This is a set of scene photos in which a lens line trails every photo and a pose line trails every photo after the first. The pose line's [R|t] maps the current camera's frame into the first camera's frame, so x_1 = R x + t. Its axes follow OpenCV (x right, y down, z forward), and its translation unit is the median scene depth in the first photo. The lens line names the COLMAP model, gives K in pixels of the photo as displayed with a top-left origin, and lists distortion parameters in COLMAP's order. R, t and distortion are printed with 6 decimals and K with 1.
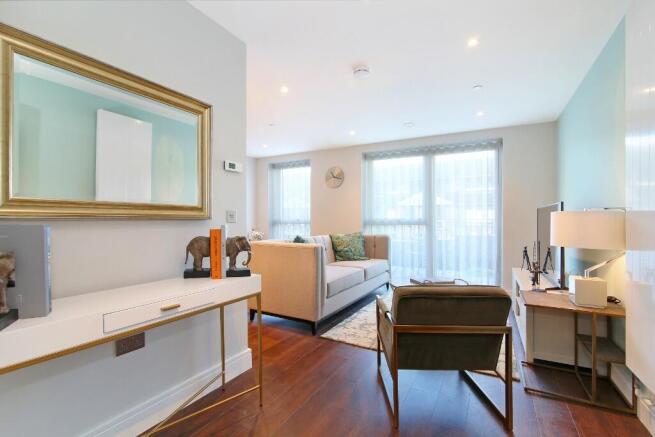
lens RADIAL K [[300.8, 0, 324.4], [0, 300.8, 218.8], [0, 0, 1]] dist [0.003157, 0.000035]
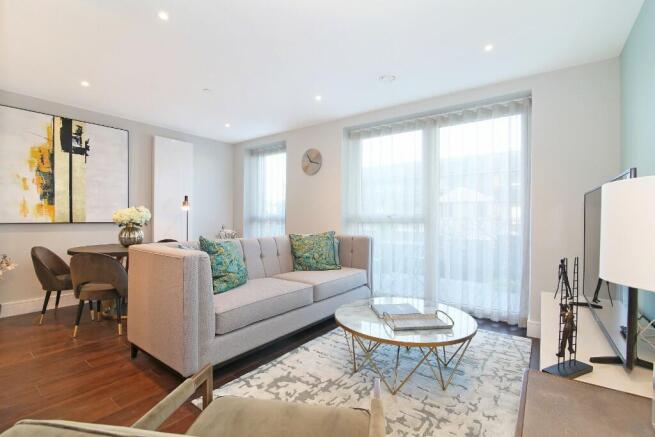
lens RADIAL K [[300.8, 0, 330.2], [0, 300.8, 219.1], [0, 0, 1]] dist [0.003157, 0.000035]
pose [[0.993722, 0.006902, -0.111664, 0.203569], [-0.006118, 0.999954, 0.007357, 0.006967], [0.111710, -0.006627, 0.993719, 0.260520]]
